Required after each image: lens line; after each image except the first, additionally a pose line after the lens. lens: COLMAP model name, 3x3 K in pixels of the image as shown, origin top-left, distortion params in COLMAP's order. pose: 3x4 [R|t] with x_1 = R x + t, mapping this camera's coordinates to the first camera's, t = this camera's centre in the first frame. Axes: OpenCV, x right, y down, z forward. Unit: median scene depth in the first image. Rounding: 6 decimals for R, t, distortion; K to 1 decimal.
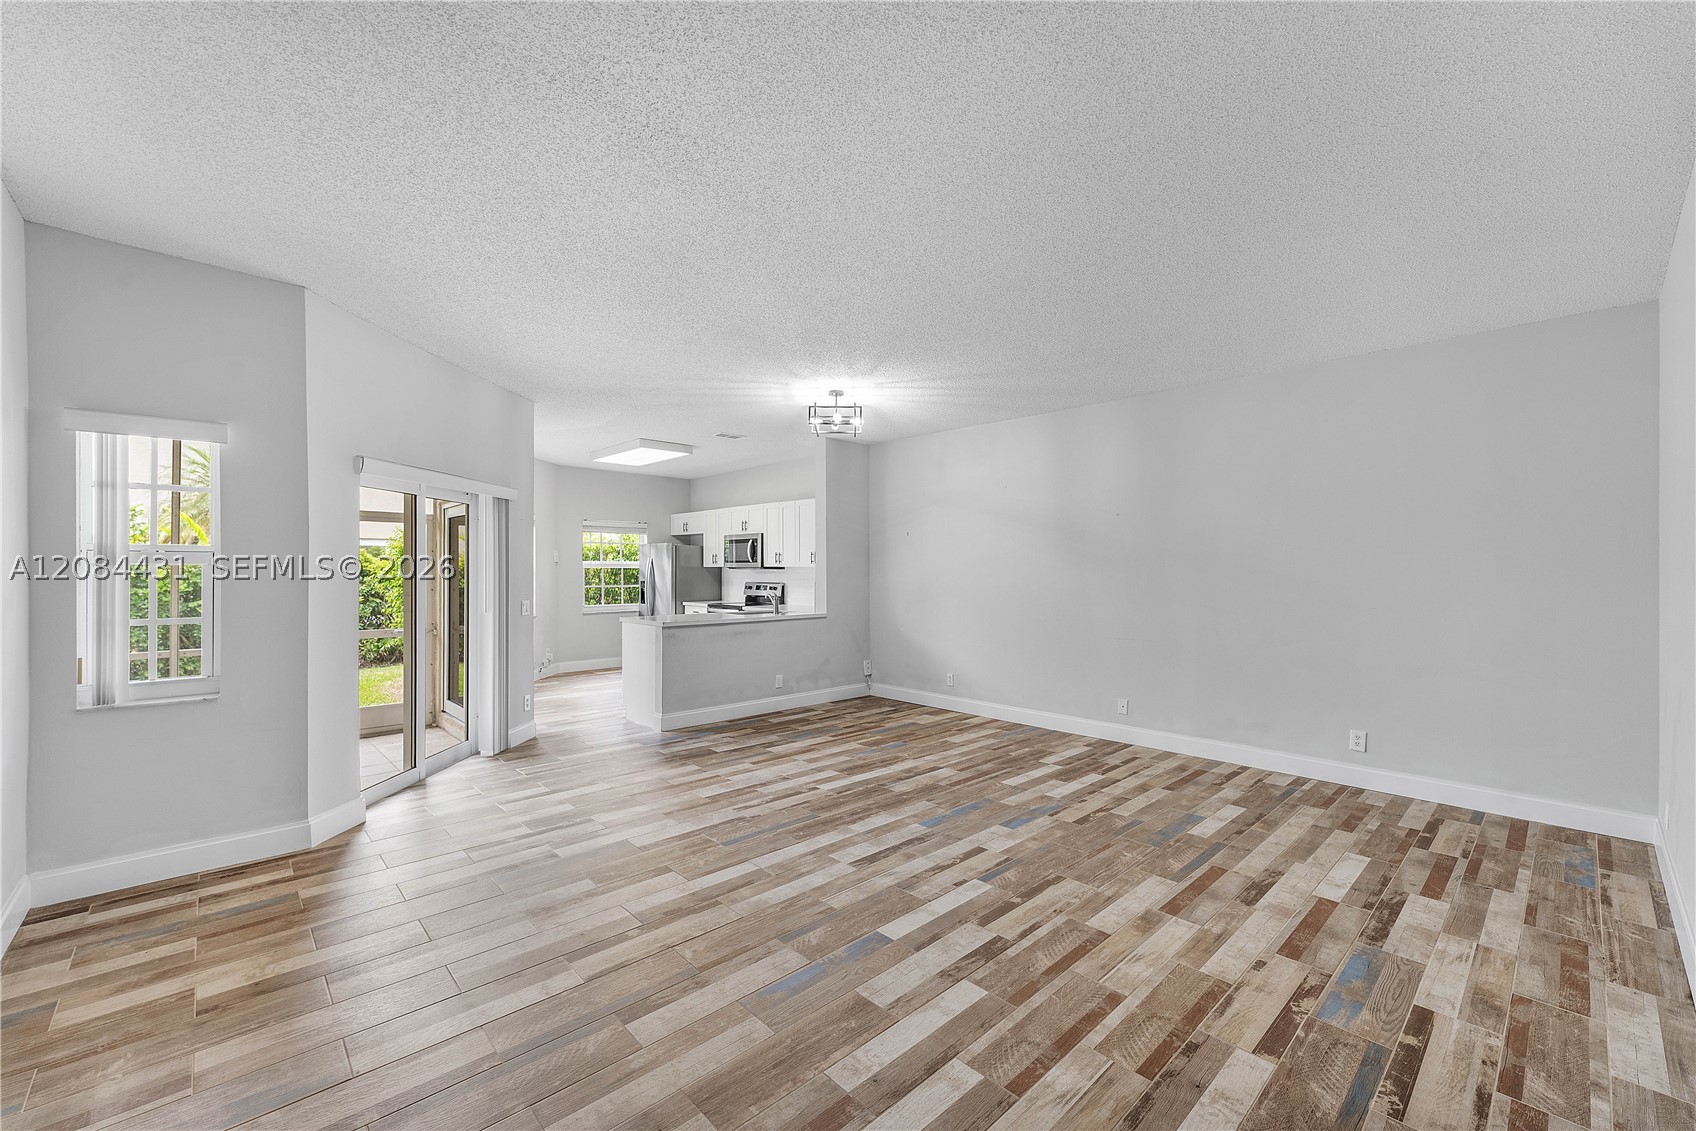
lens RADIAL K [[688.1, 0, 866.6], [0, 688.1, 560.0], [0, 0, 1]] dist [-0.000438, -0.000264]
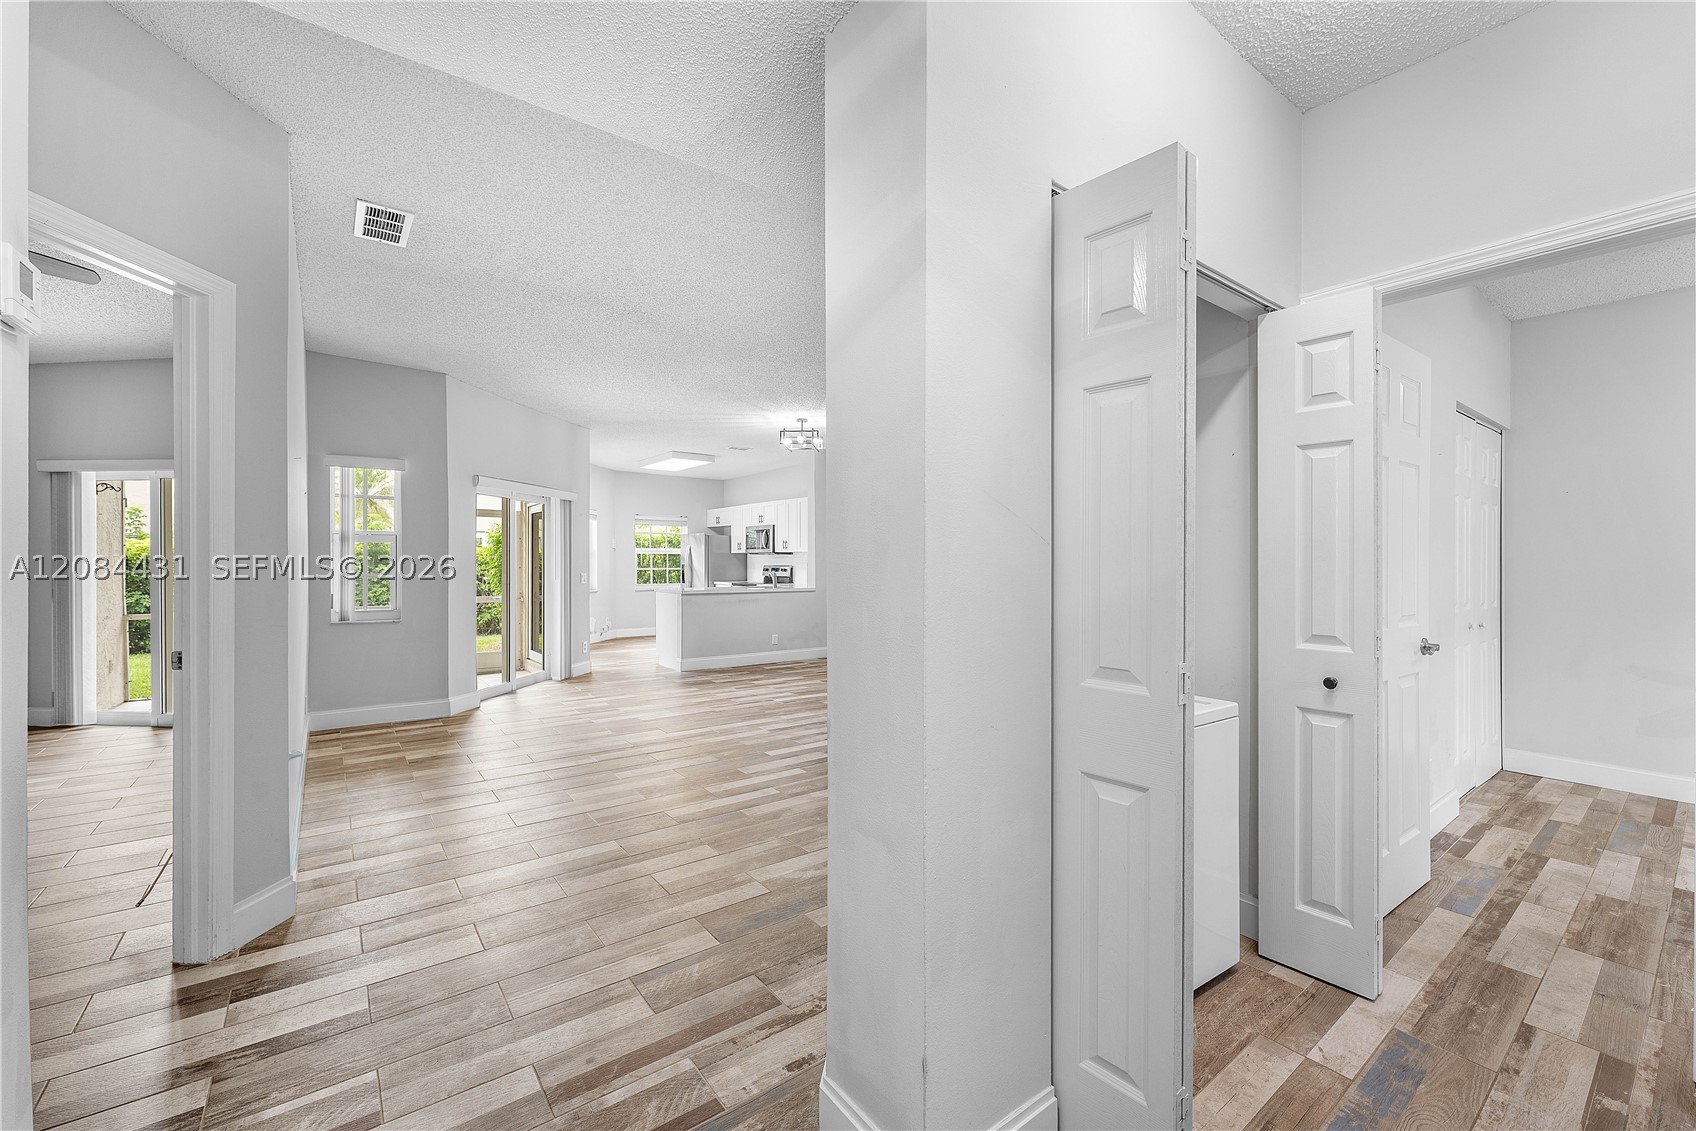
lens RADIAL K [[696.0, 0, 868.8], [0, 696.0, 555.6], [0, 0, 1]] dist [-0.002175, -0.000613]
pose [[0.995174, 0.000840, -0.098125, 0.255962], [-0.000585, 0.999996, 0.002631, 0.023327], [0.098127, -0.002561, 0.995171, -0.405629]]
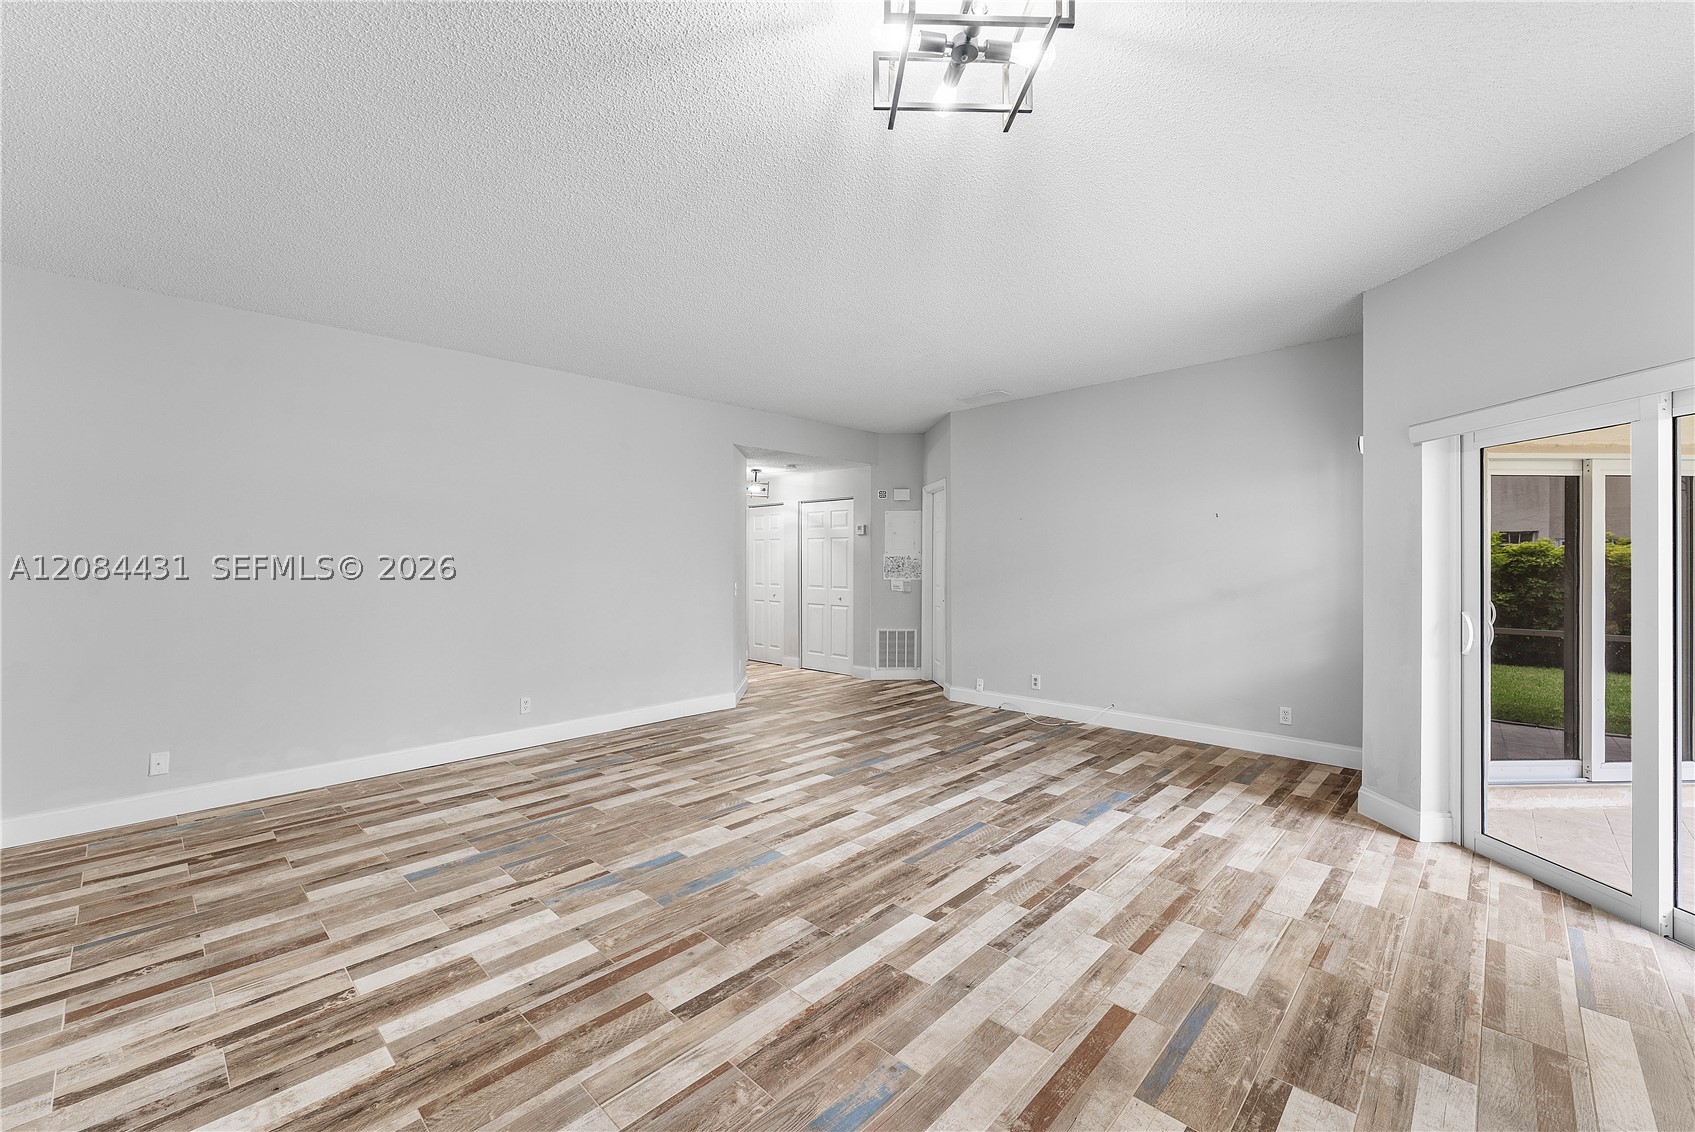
lens RADIAL K [[687.7, 0, 866.1], [0, 687.7, 560.5], [0, 0, 1]] dist [-0.000438, -0.000264]
pose [[-0.998502, 0.000305, -0.054709, 0.015968], [0.000843, 0.999952, -0.009804, 0.024462], [0.054704, -0.009835, -0.998454, 1.508761]]
